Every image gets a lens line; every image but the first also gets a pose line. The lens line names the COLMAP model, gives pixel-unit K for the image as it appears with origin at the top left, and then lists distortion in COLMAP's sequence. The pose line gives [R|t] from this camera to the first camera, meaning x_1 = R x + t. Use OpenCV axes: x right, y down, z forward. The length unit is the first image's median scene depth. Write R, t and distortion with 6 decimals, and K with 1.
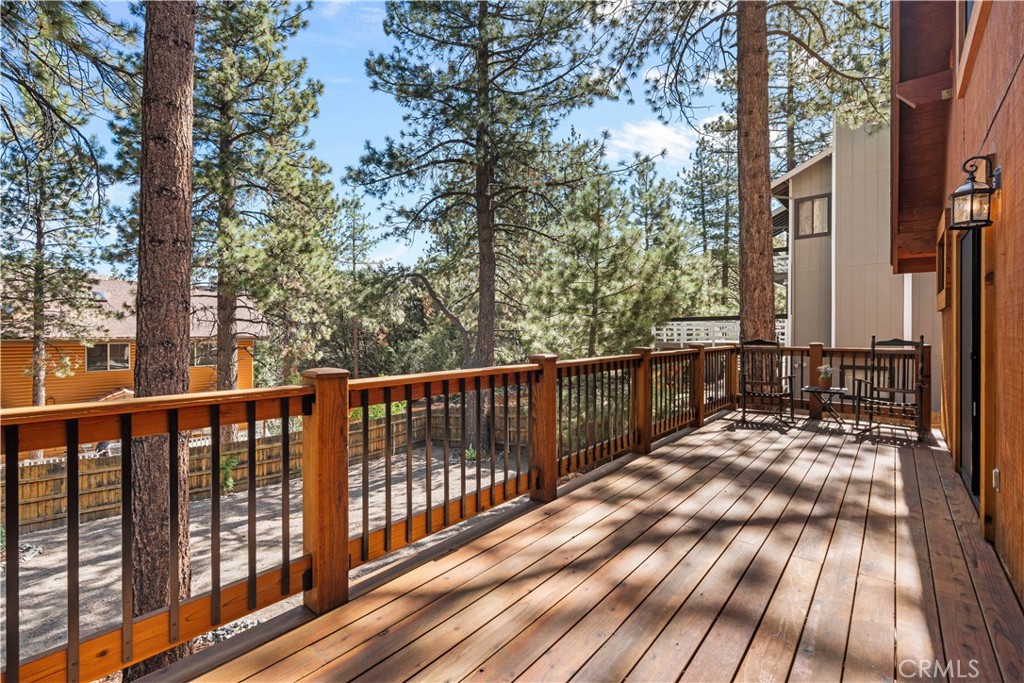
lens RADIAL K [[452.0, 0, 501.5], [0, 452.0, 331.9], [0, 0, 1]] dist [-0.006889, 0.000343]
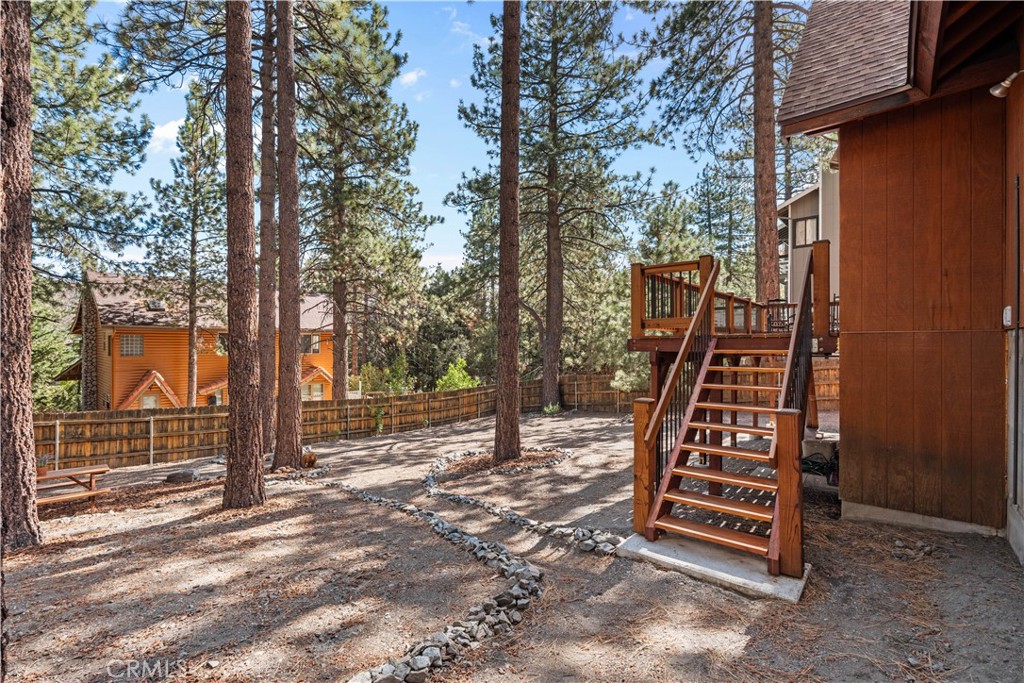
lens RADIAL K [[452.0, 0, 504.9], [0, 452.0, 339.2], [0, 0, 1]] dist [-0.006889, 0.000343]
pose [[0.999900, 0.000249, 0.014145, -0.252482], [-0.000141, 0.999971, -0.007664, 0.083873], [-0.014146, 0.007662, 0.999871, -0.368249]]
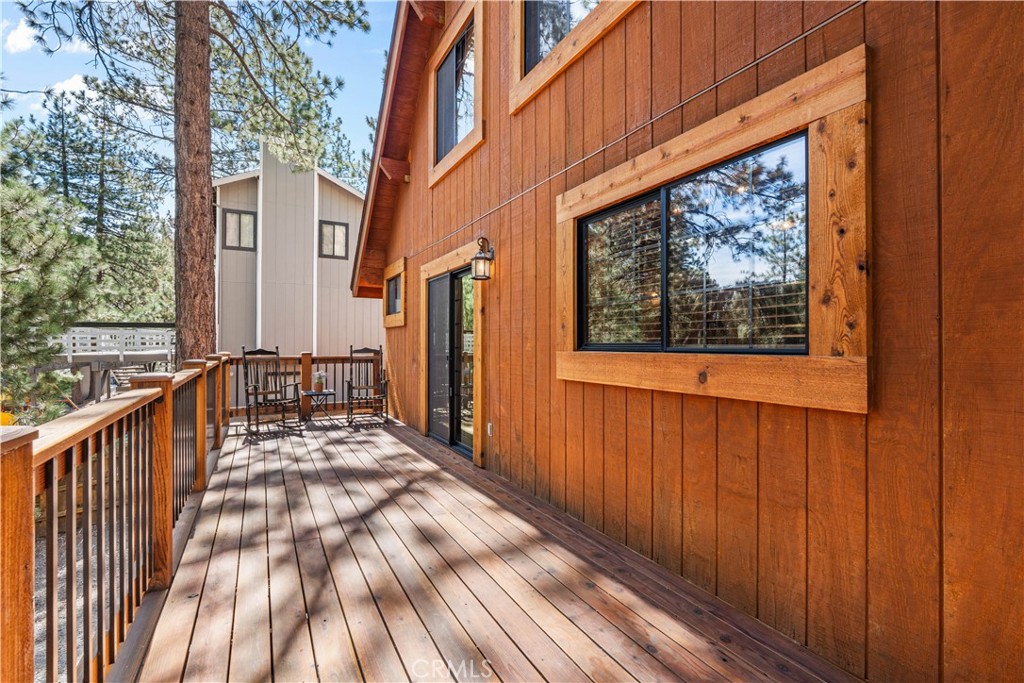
lens RADIAL K [[452.0, 0, 528.2], [0, 452.0, 338.8], [0, 0, 1]] dist [-0.006889, 0.000343]
pose [[0.314357, 0.010080, 0.949251, -0.079113], [-0.003589, 0.999949, -0.009430, 0.000251], [-0.949298, -0.000442, 0.314378, 0.050219]]
